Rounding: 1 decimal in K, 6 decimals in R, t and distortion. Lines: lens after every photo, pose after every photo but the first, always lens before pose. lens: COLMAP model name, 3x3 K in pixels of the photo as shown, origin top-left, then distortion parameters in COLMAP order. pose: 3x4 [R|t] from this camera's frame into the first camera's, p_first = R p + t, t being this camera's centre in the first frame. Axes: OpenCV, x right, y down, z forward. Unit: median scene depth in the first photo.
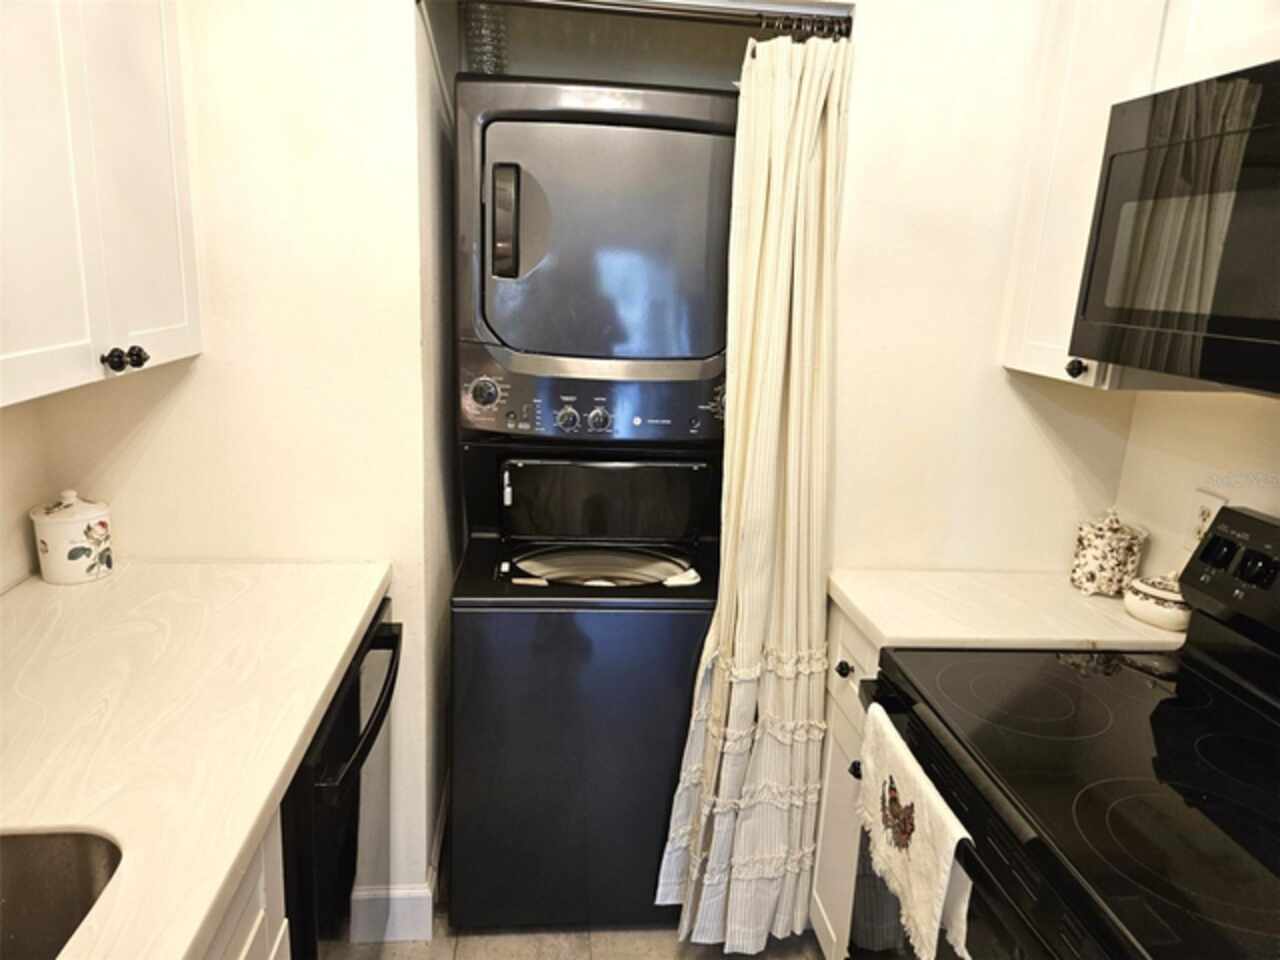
lens RADIAL K [[855.7, 0, 636.8], [0, 855.7, 474.8], [0, 0, 1]] dist [0.078862, -0.074867]
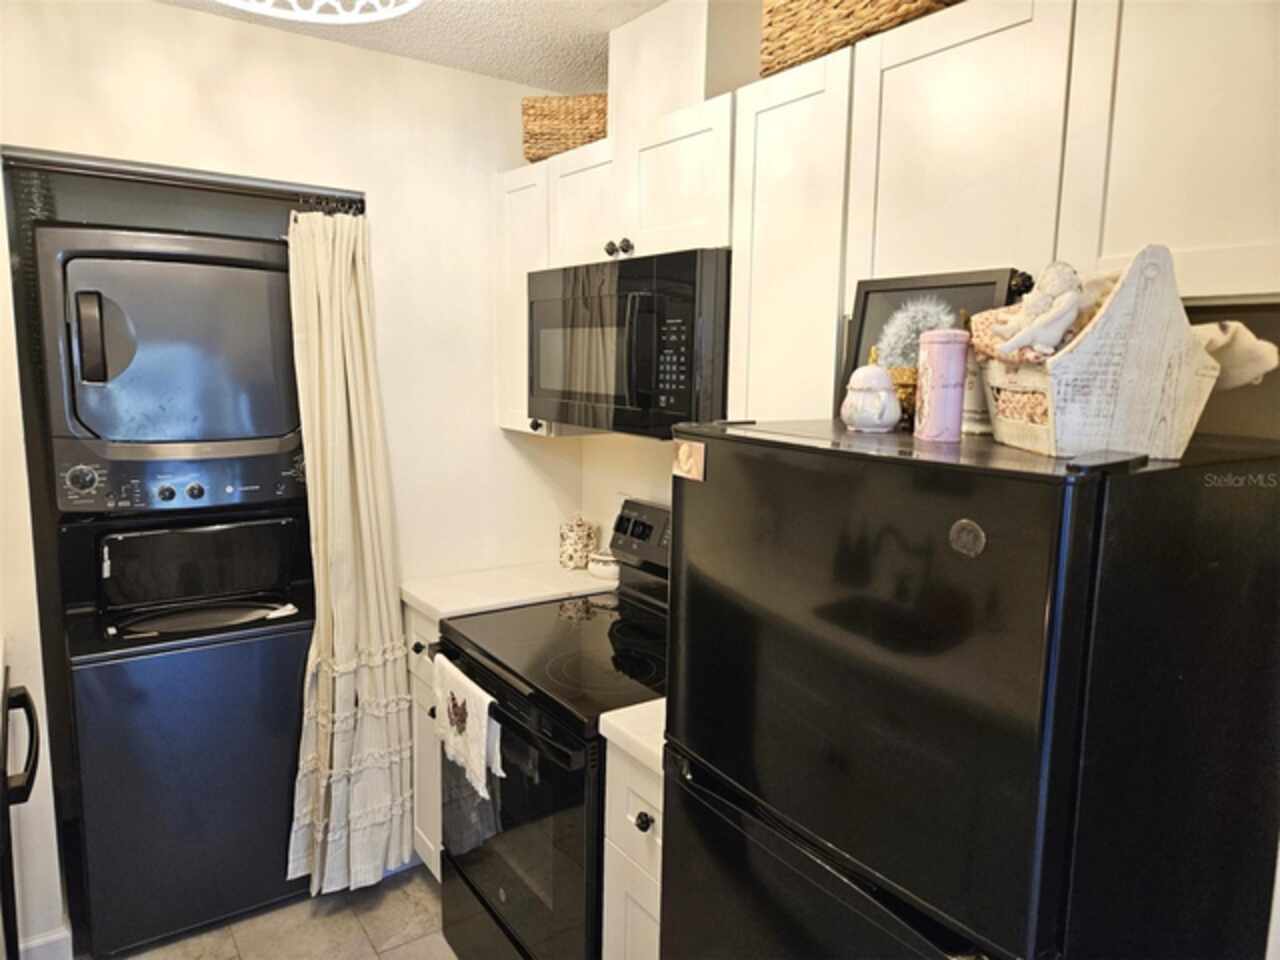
lens RADIAL K [[855.7, 0, 636.8], [0, 855.7, 474.8], [0, 0, 1]] dist [0.078862, -0.074867]
pose [[0.874404, -0.099240, 0.474941, -0.081584], [0.136155, 0.989716, -0.043868, 0.054033], [-0.465703, 0.103024, 0.878924, -0.402285]]
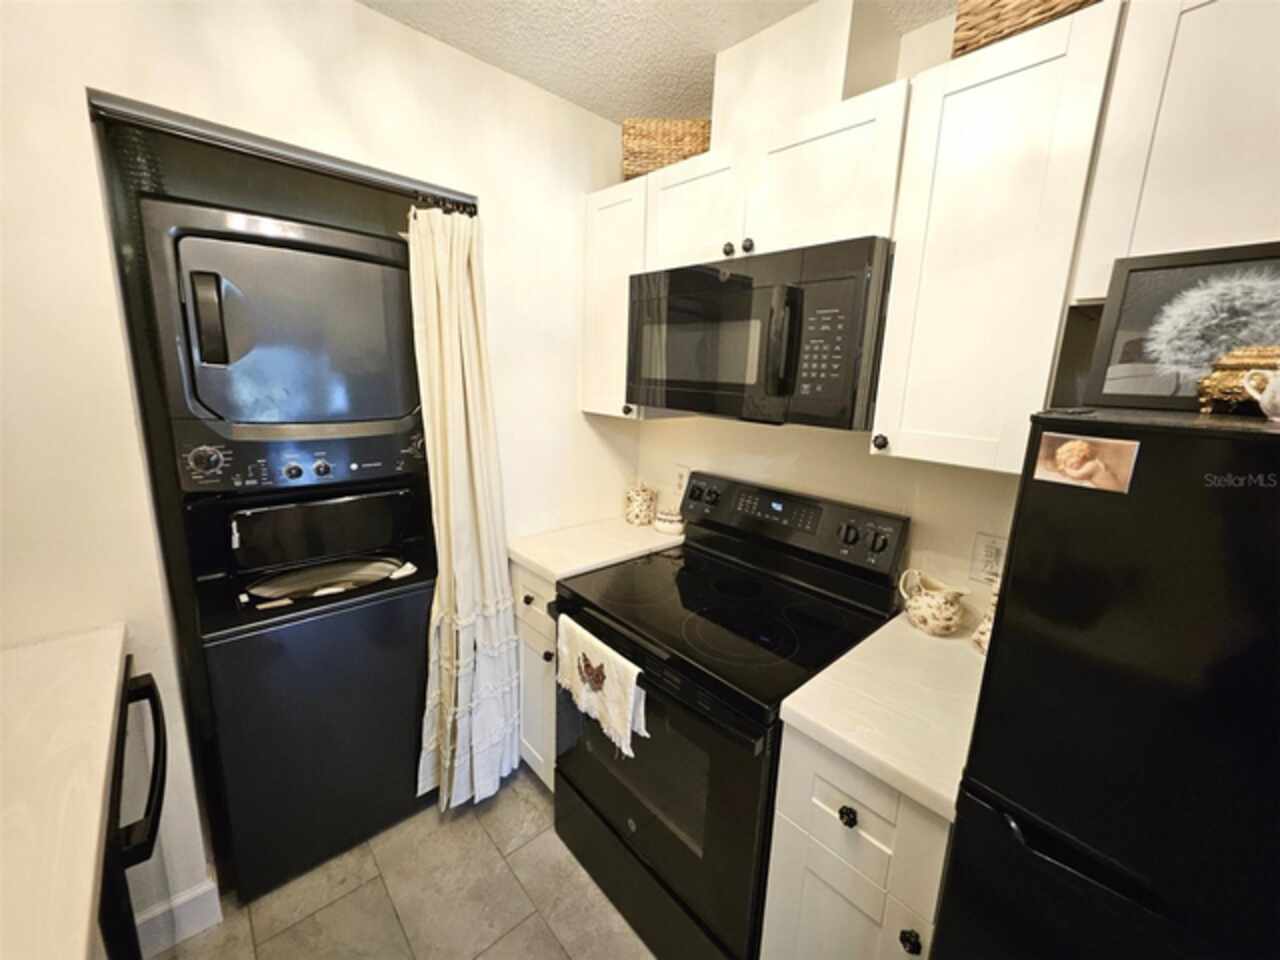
lens RADIAL K [[503.5, 0, 648.1], [0, 503.5, 468.3], [0, 0, 1]] dist [0.014312, -0.007625]
pose [[0.797261, -0.131714, 0.589089, -0.105189], [0.139595, 0.989680, 0.032356, -0.021266], [-0.587272, 0.056438, 0.807420, 0.069528]]
